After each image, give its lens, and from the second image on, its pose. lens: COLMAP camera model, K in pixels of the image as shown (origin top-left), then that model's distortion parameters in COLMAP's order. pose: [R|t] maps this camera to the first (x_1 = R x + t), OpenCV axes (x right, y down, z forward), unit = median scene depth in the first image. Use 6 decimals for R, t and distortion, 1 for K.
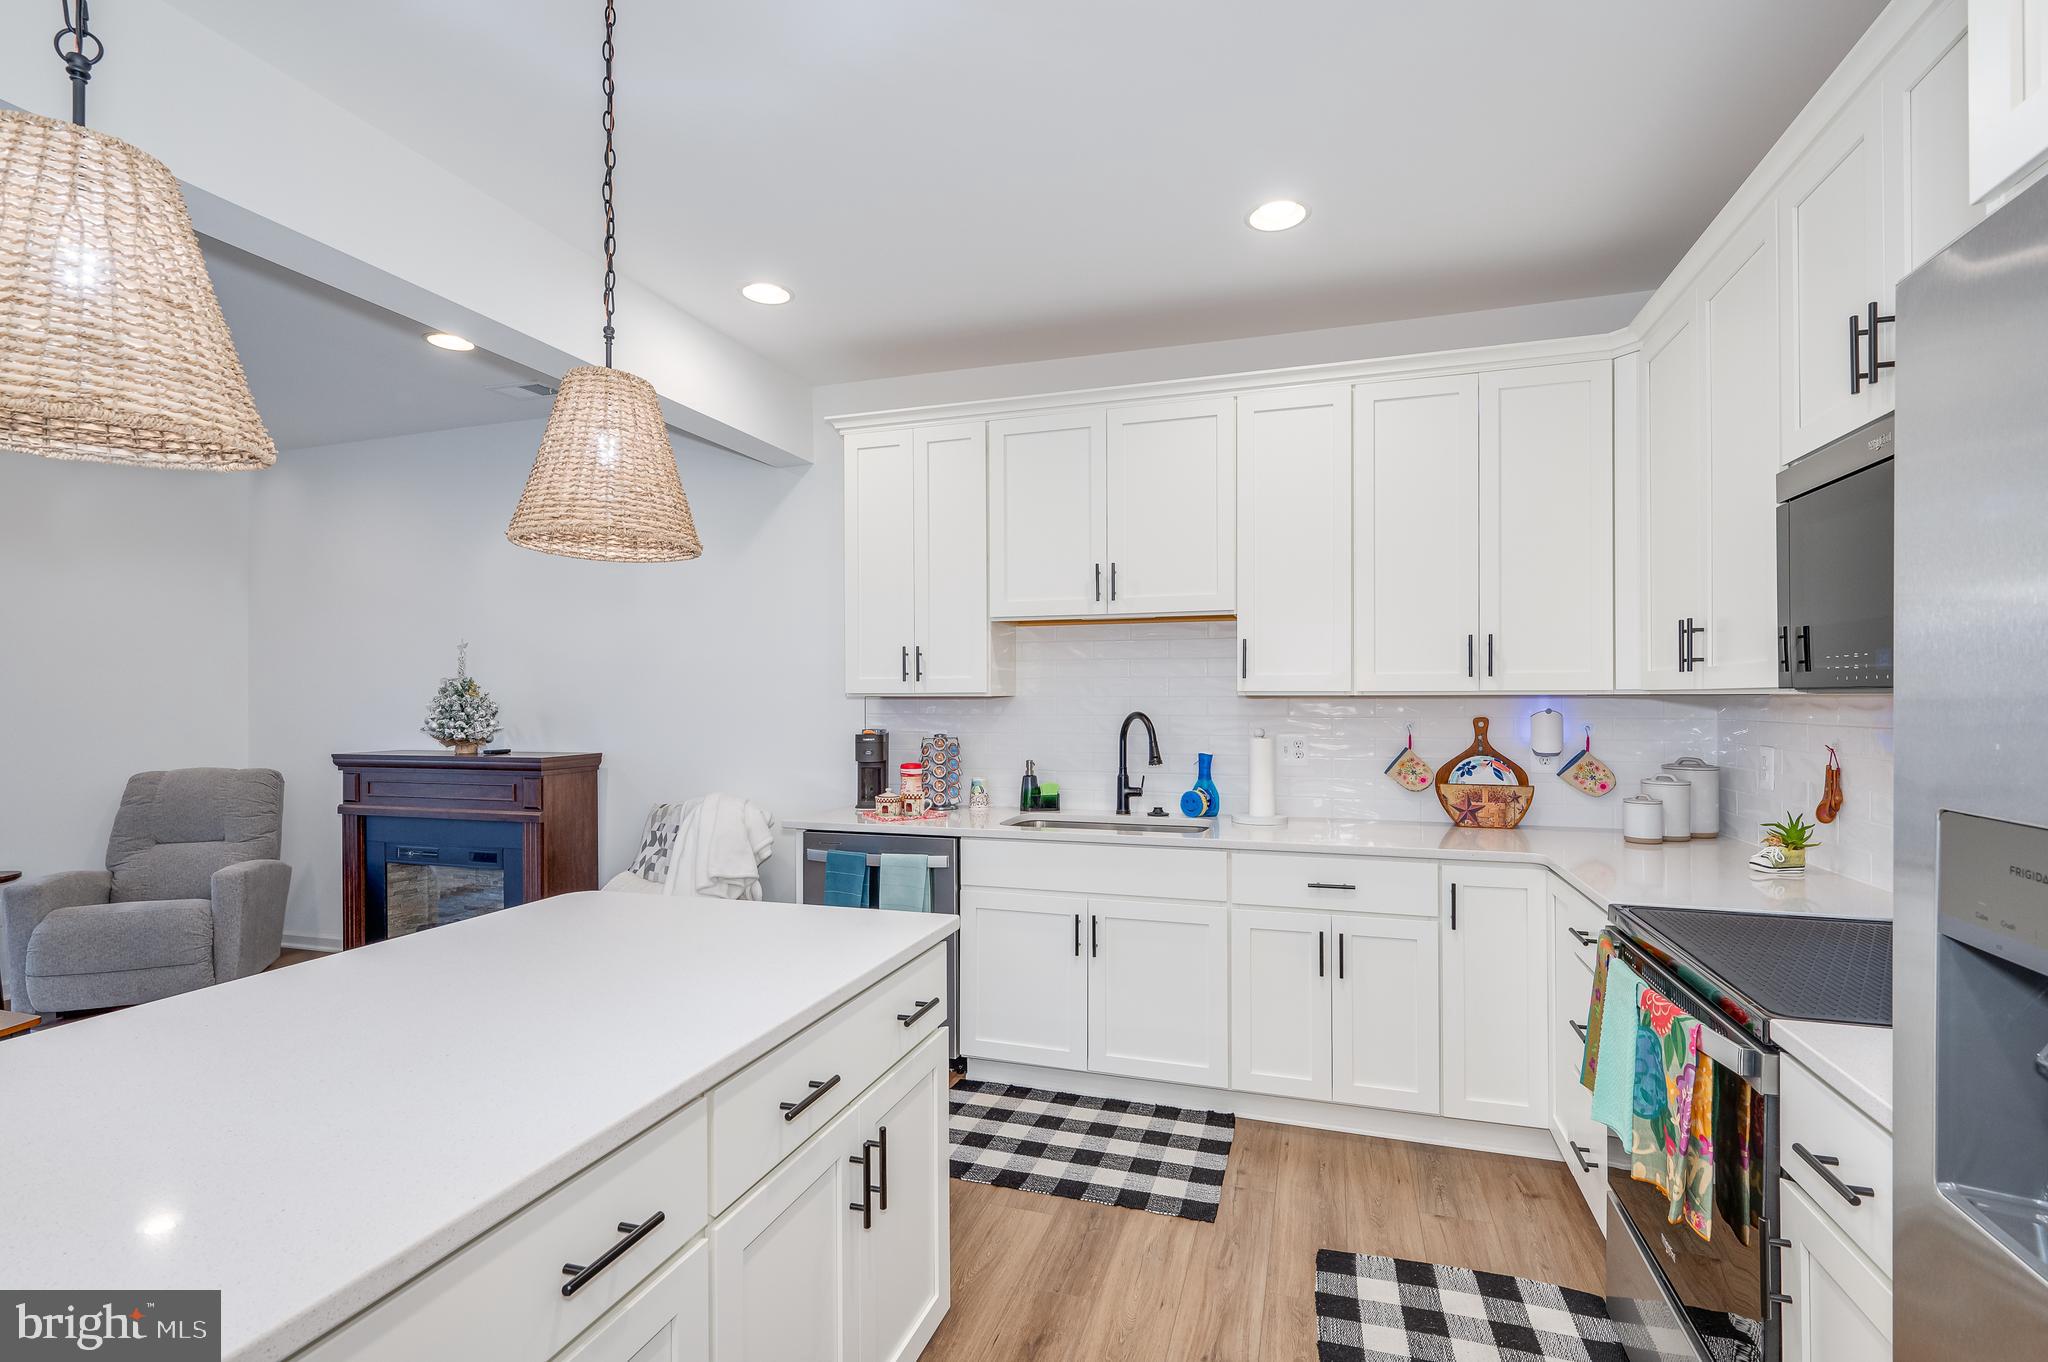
lens RADIAL K [[913.6, 0, 1022.5], [0, 913.6, 693.8], [0, 0, 1]] dist [-0.001447, 0.000451]
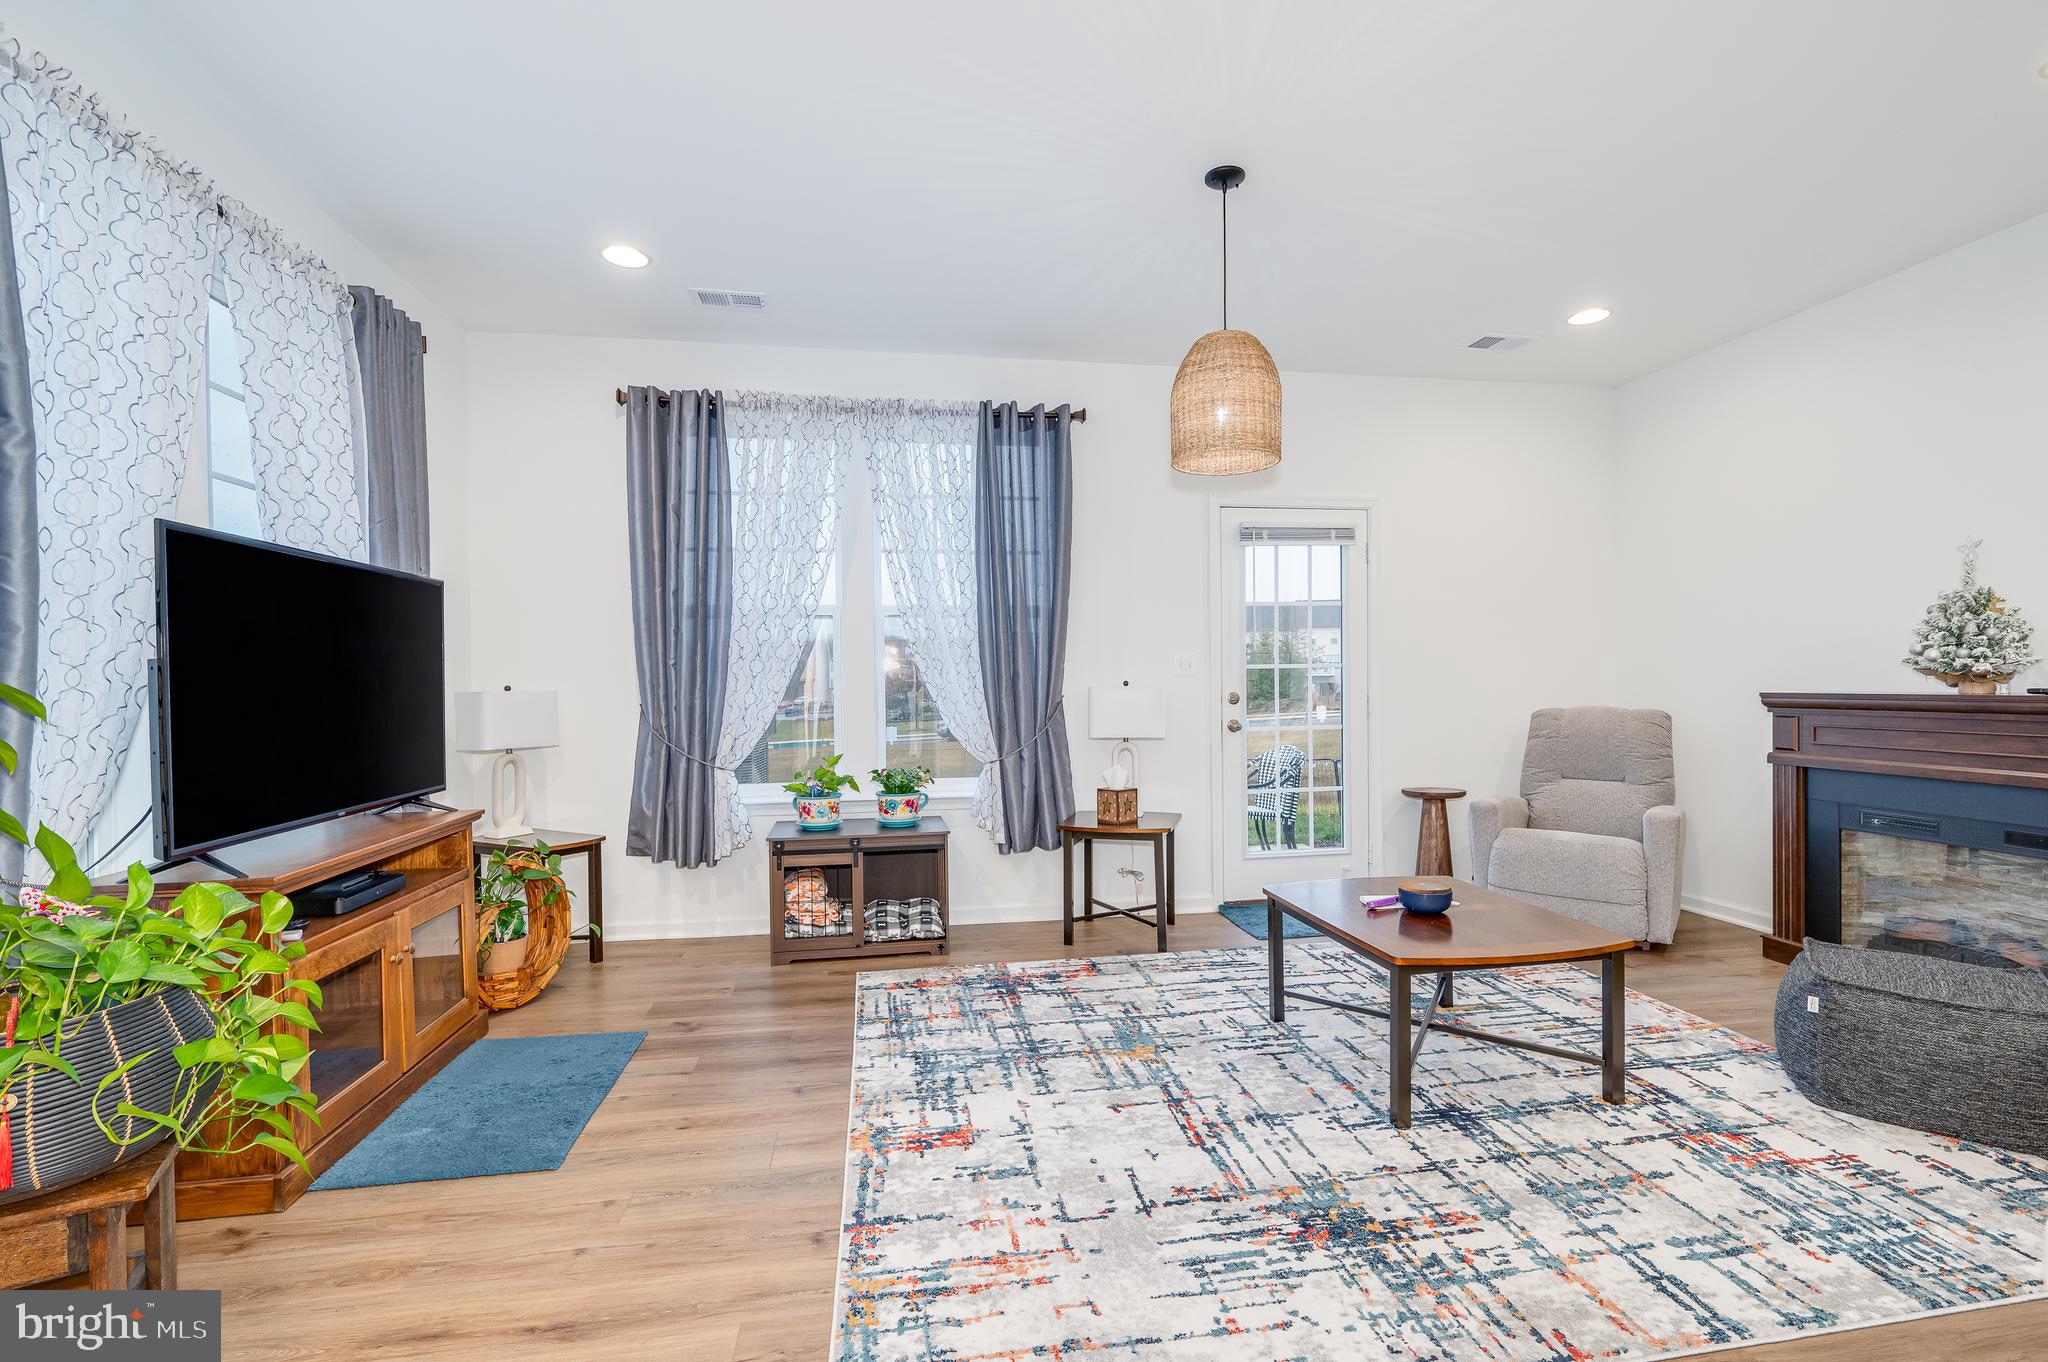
lens RADIAL K [[913.6, 0, 1026.9], [0, 913.6, 689.8], [0, 0, 1]] dist [-0.001447, 0.000451]
pose [[0.441441, 0.009183, -0.897243, -0.363036], [0.008108, 0.999866, 0.014223, 0.056592], [0.897254, -0.013554, 0.441307, 0.014268]]
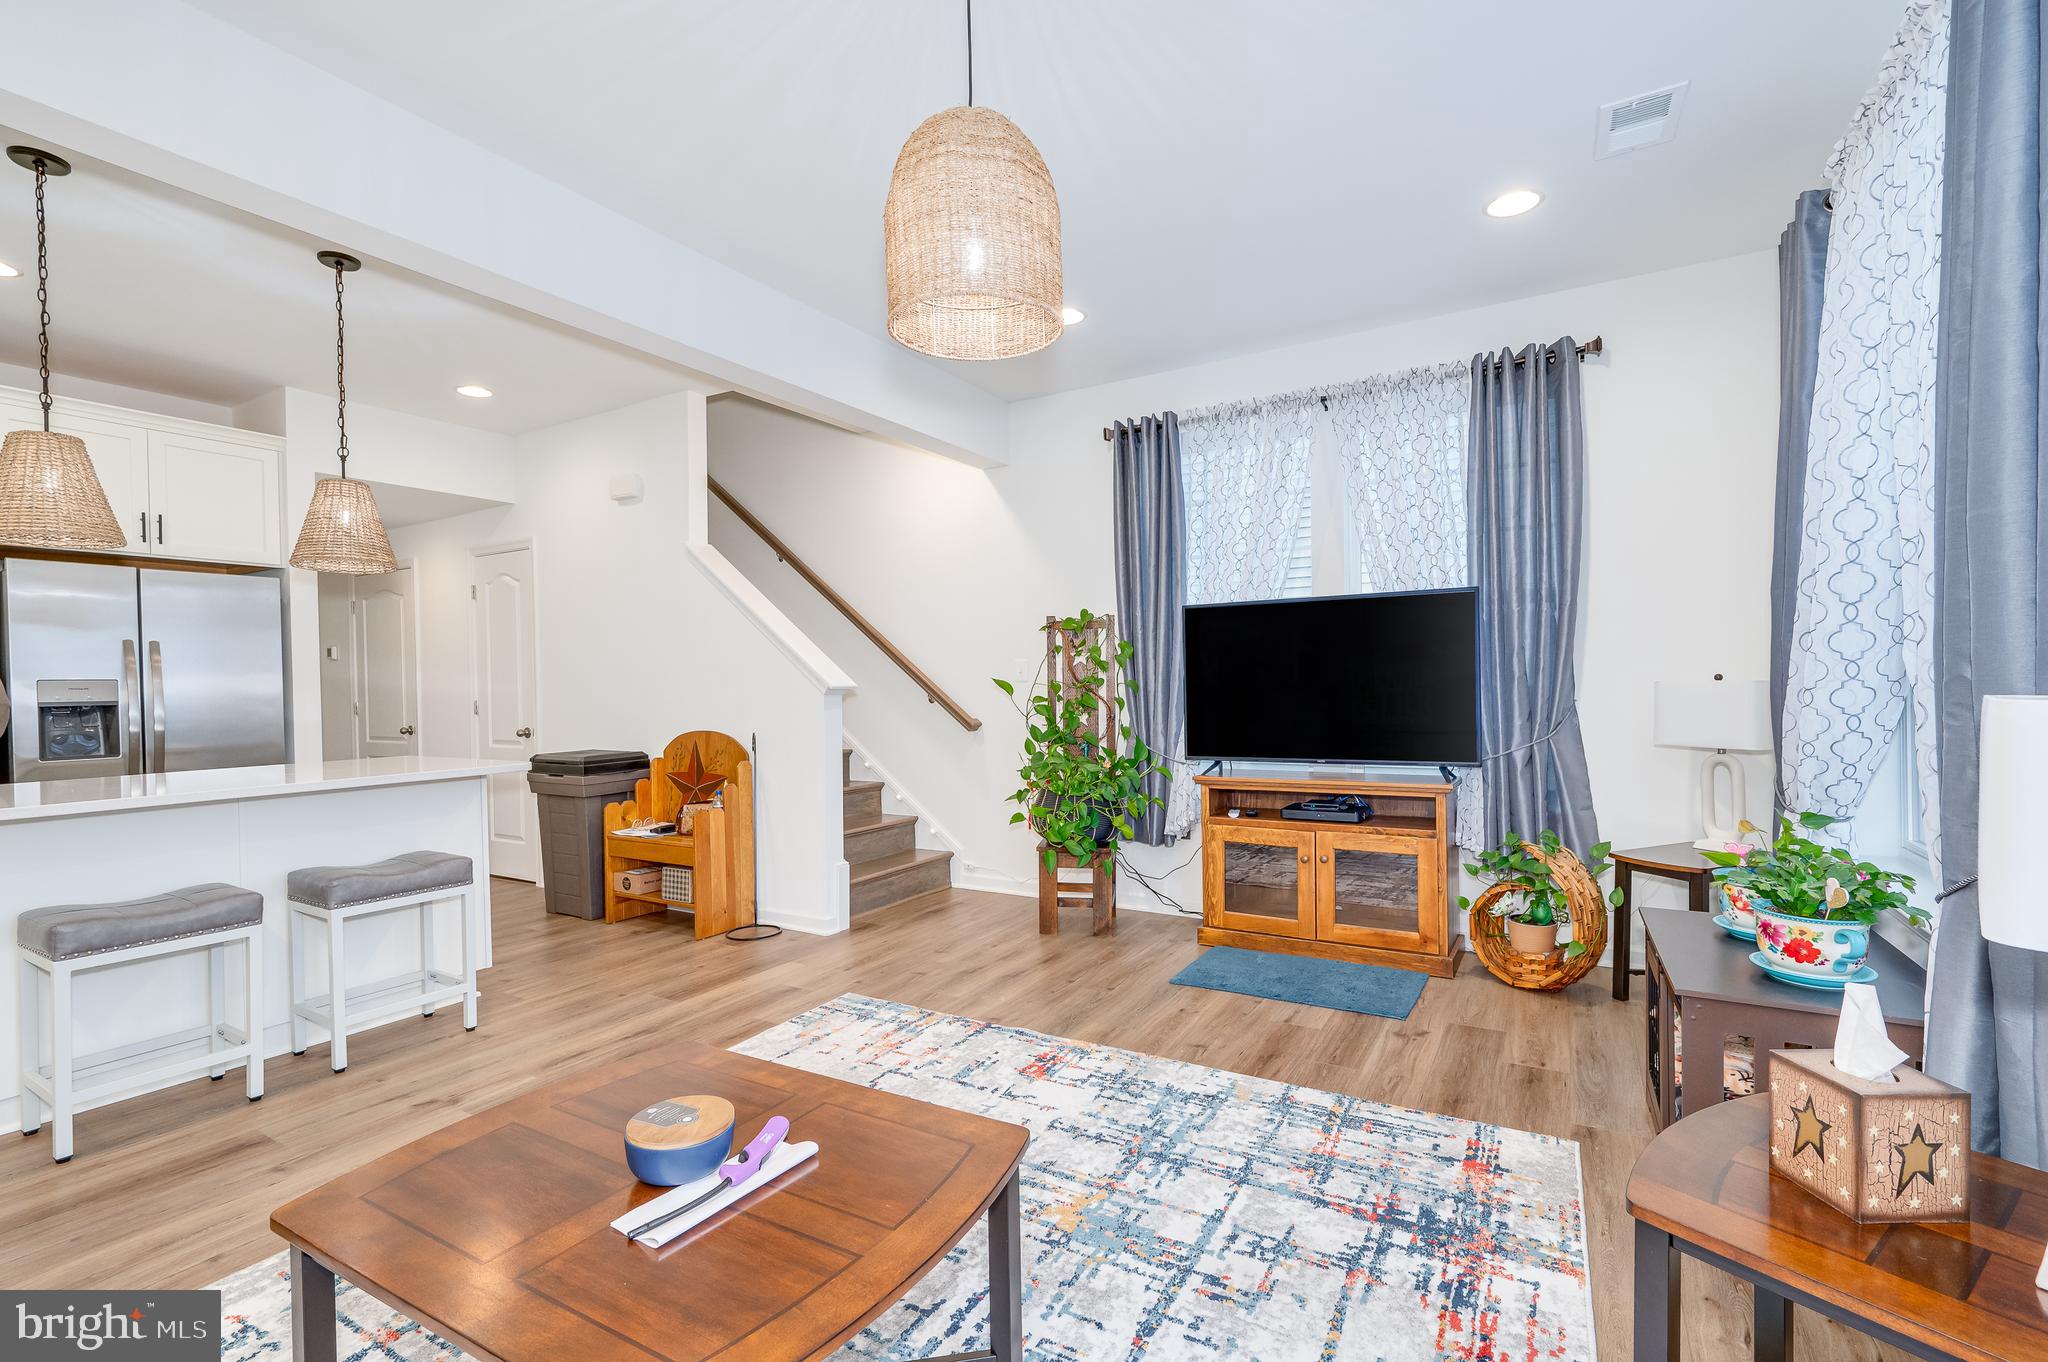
lens RADIAL K [[913.6, 0, 1024.8], [0, 913.6, 694.4], [0, 0, 1]] dist [-0.001447, 0.000451]
pose [[-0.971185, 0.017949, 0.237649, -1.146178], [0.020682, 0.999746, 0.009010, 0.061157], [-0.237427, 0.013665, -0.971309, 0.996728]]
